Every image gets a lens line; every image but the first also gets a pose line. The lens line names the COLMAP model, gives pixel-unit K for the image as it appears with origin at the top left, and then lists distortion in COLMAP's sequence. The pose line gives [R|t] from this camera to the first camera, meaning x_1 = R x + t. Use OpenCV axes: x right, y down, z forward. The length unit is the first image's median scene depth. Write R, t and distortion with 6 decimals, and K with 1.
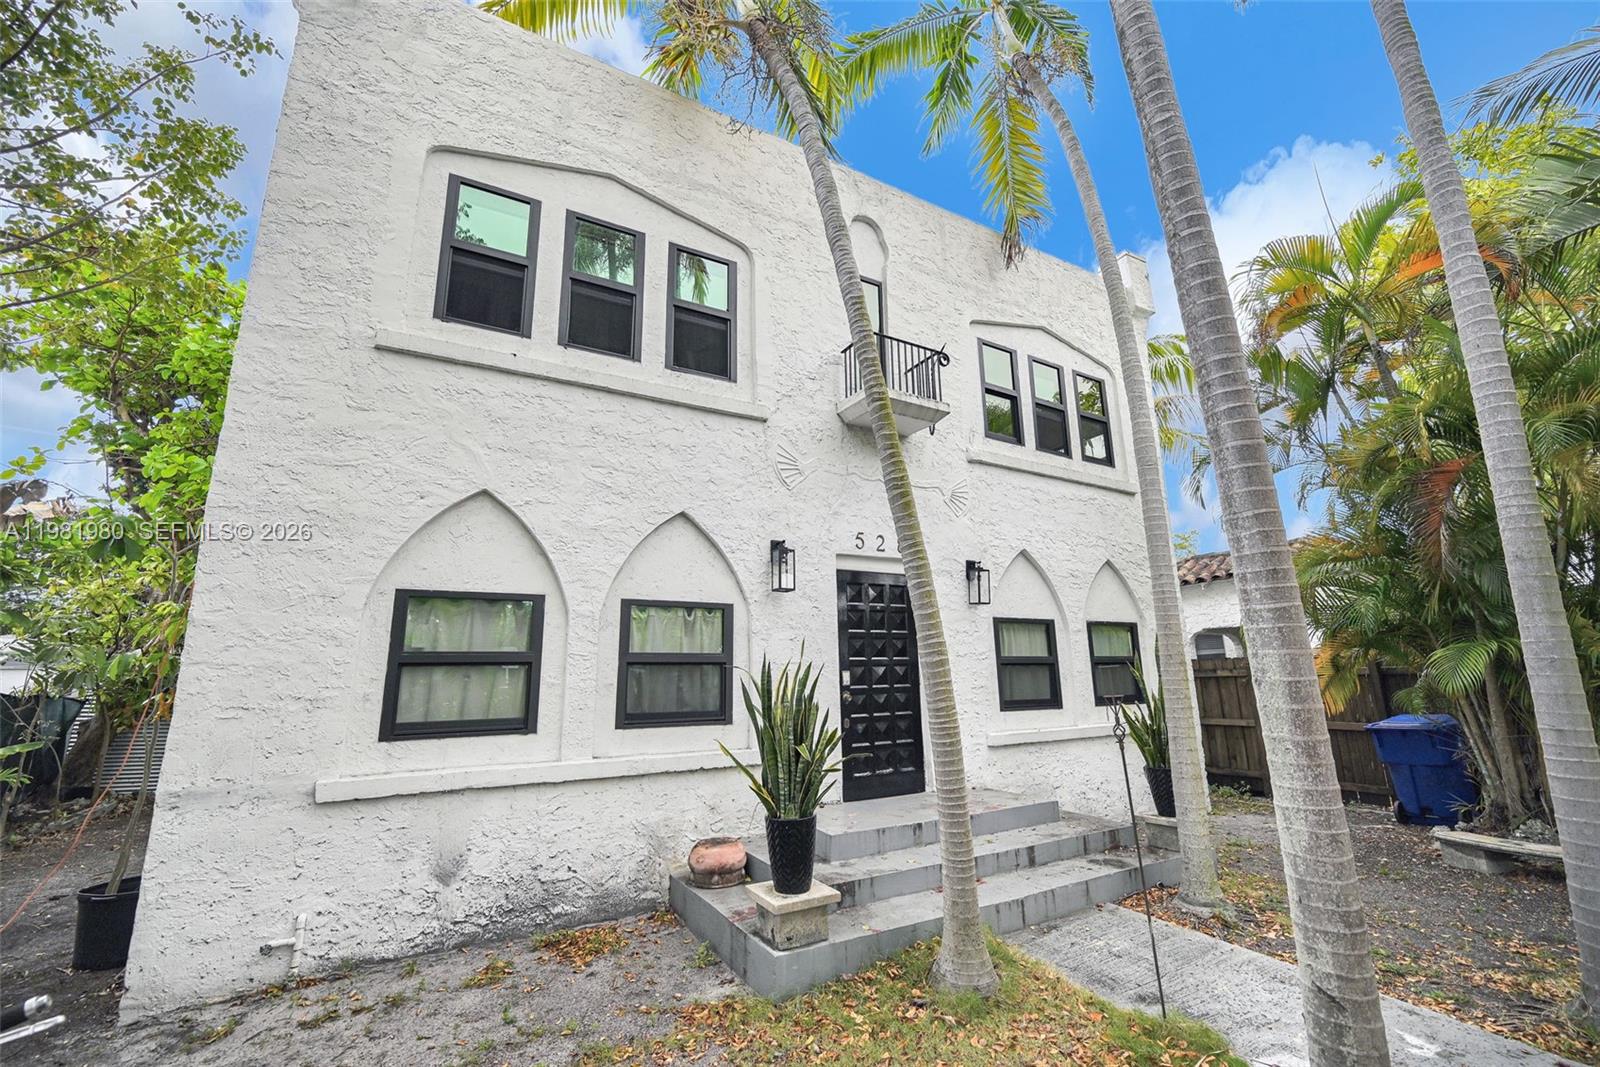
lens RADIAL K [[644.5, 0, 790.0], [0, 644.5, 538.0], [0, 0, 1]] dist [-0.001829, -0.000214]
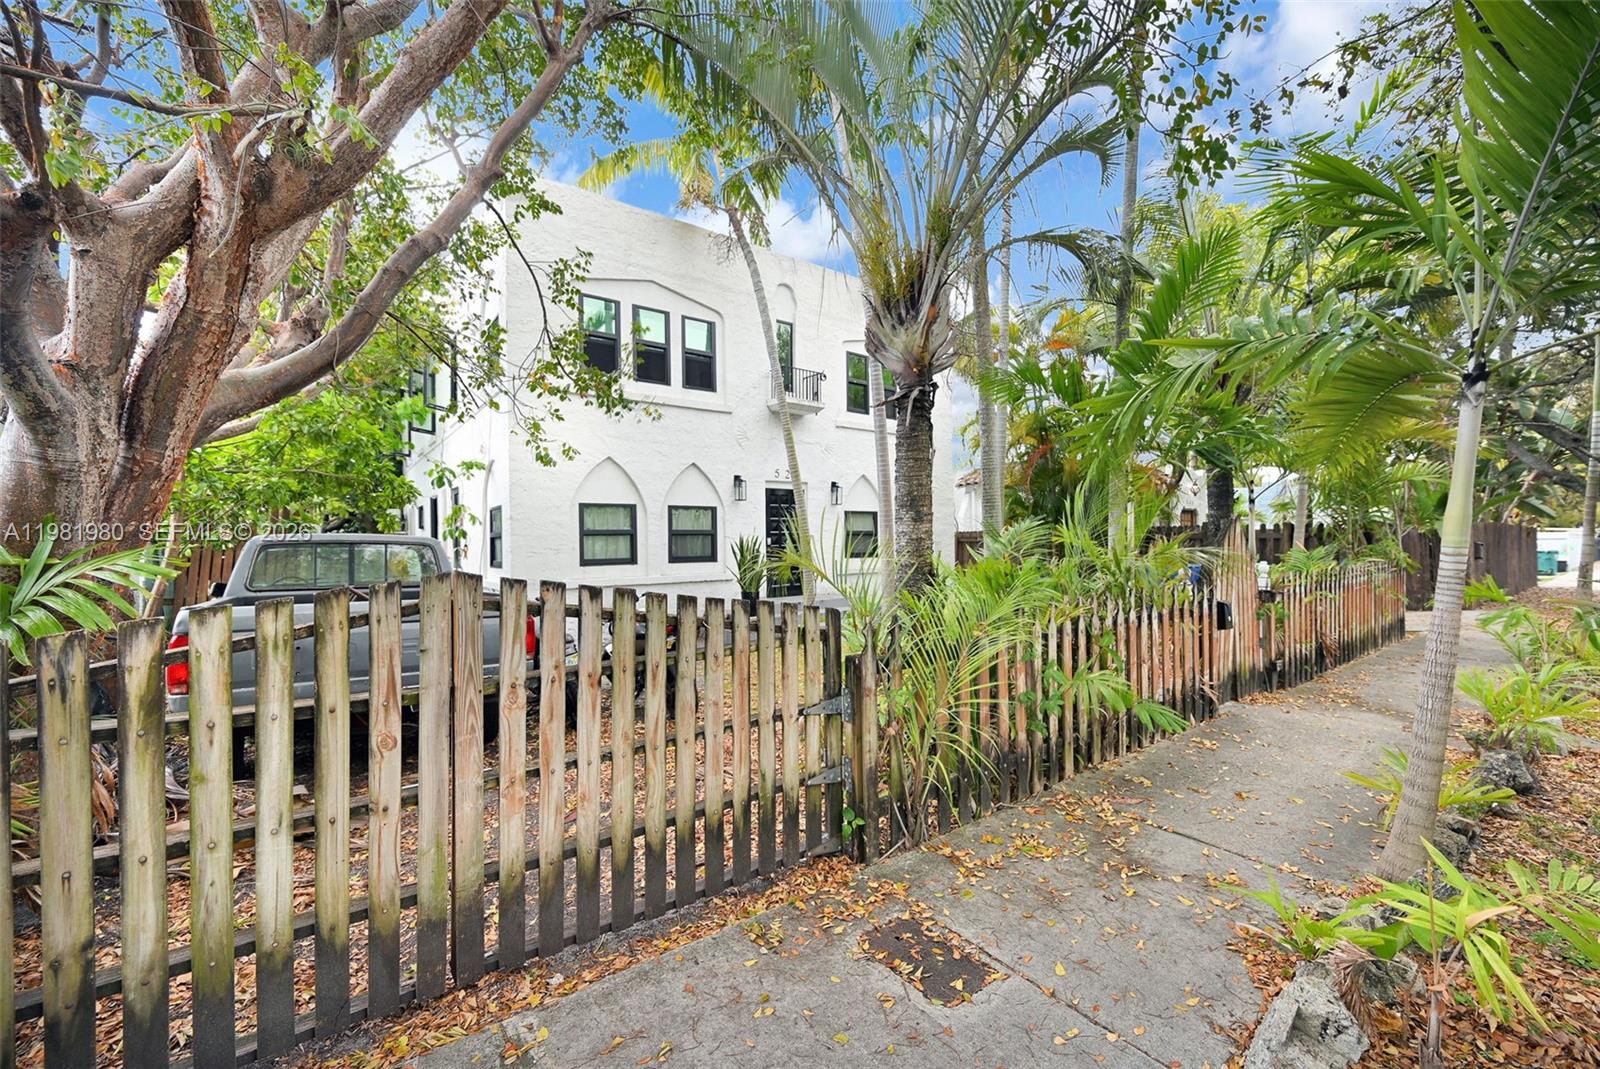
lens RADIAL K [[644.5, 0, 790.0], [0, 644.5, 539.0], [0, 0, 1]] dist [-0.001829, -0.000214]
pose [[0.989107, 0.002298, 0.147179, -0.160432], [-0.032662, 0.978378, 0.204228, -0.229657], [-0.143527, -0.206810, 0.967796, -1.080211]]
